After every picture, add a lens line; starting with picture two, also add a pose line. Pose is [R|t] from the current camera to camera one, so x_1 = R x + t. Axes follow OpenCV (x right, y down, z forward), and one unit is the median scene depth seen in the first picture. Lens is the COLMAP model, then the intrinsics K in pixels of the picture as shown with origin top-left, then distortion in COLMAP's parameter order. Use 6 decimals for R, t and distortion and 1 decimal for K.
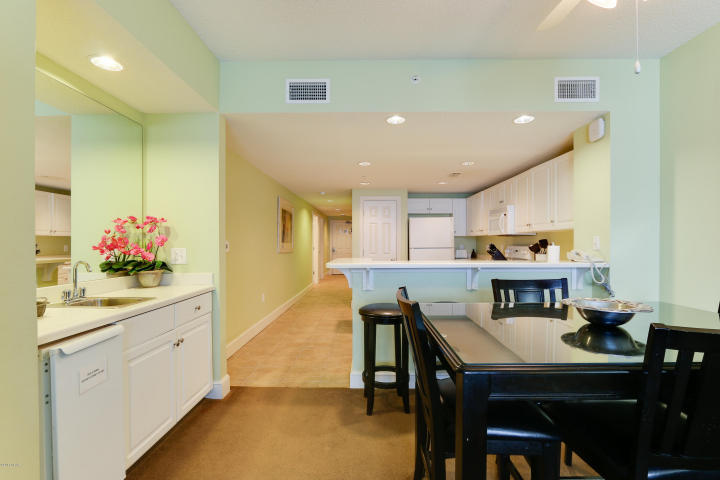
lens RADIAL K [[334.0, 0, 362.3], [0, 334.0, 244.7], [0, 0, 1]] dist [-0.014379, 0.000260]
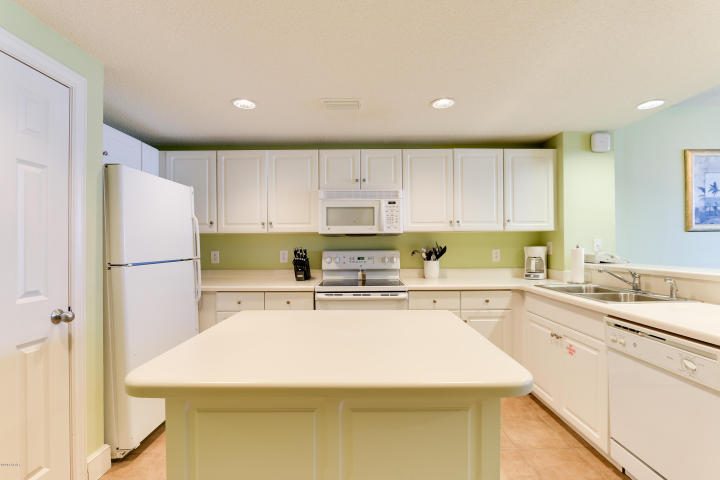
lens RADIAL K [[334.0, 0, 362.3], [0, 334.0, 244.7], [0, 0, 1]] dist [-0.014379, 0.000260]
pose [[-0.016033, -0.000444, 0.999871, -0.159227], [0.010996, 0.999939, 0.000620, -0.006855], [-0.999811, 0.011004, -0.016027, 0.772591]]
